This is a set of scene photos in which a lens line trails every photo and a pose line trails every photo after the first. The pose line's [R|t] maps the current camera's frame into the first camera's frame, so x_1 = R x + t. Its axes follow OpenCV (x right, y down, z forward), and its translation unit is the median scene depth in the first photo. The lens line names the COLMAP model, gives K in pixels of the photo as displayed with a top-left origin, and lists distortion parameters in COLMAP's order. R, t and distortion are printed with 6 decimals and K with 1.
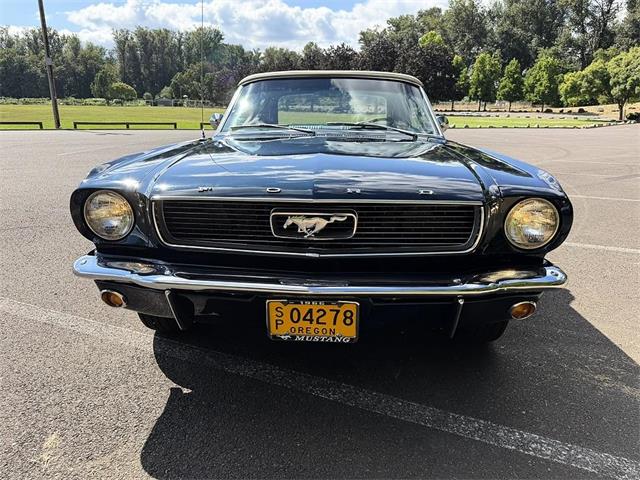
lens RADIAL K [[459.6, 0, 317.1], [0, 459.6, 235.9], [0, 0, 1]] dist [0.013672, -0.006384]
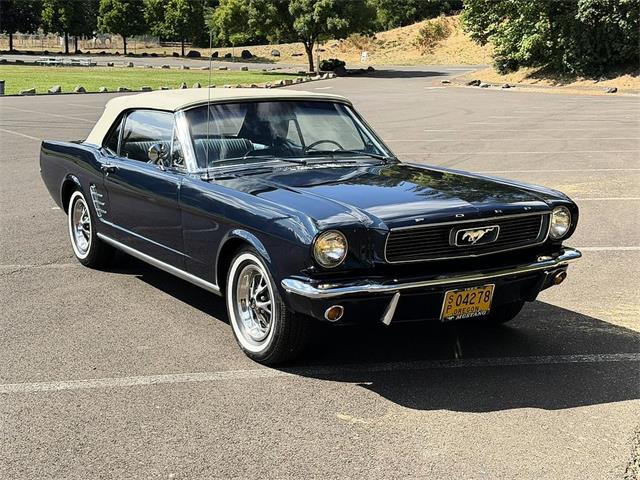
lens RADIAL K [[1011.4, 0, 317.9], [0, 1011.4, 242.1], [0, 0, 1]] dist [0.062273, 0.000000]
pose [[0.821355, -0.107767, 0.560144, -0.088076], [0.147451, 0.988728, -0.025988, 0.000298], [-0.551030, 0.103939, 0.827987, -0.057663]]
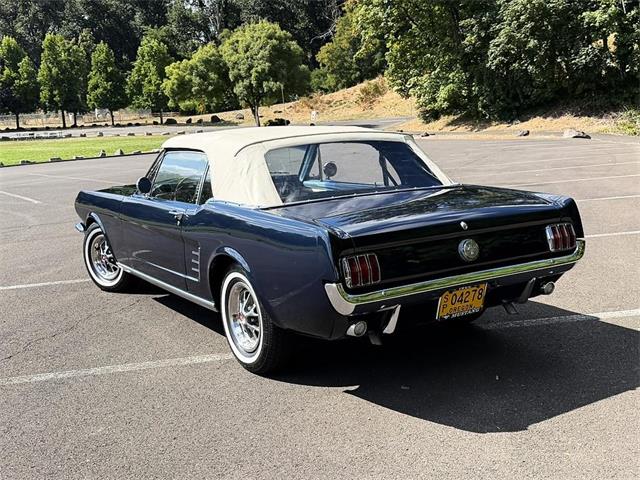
lens RADIAL K [[675.1, 0, 322.7], [0, 675.1, 242.8], [0, 0, 1]] dist [0.026776, 0.000000]
pose [[0.830041, -0.154725, 0.535809, 0.183506], [0.201271, 0.979104, -0.029062, -0.045082], [-0.520117, 0.131966, 0.843839, 0.147295]]
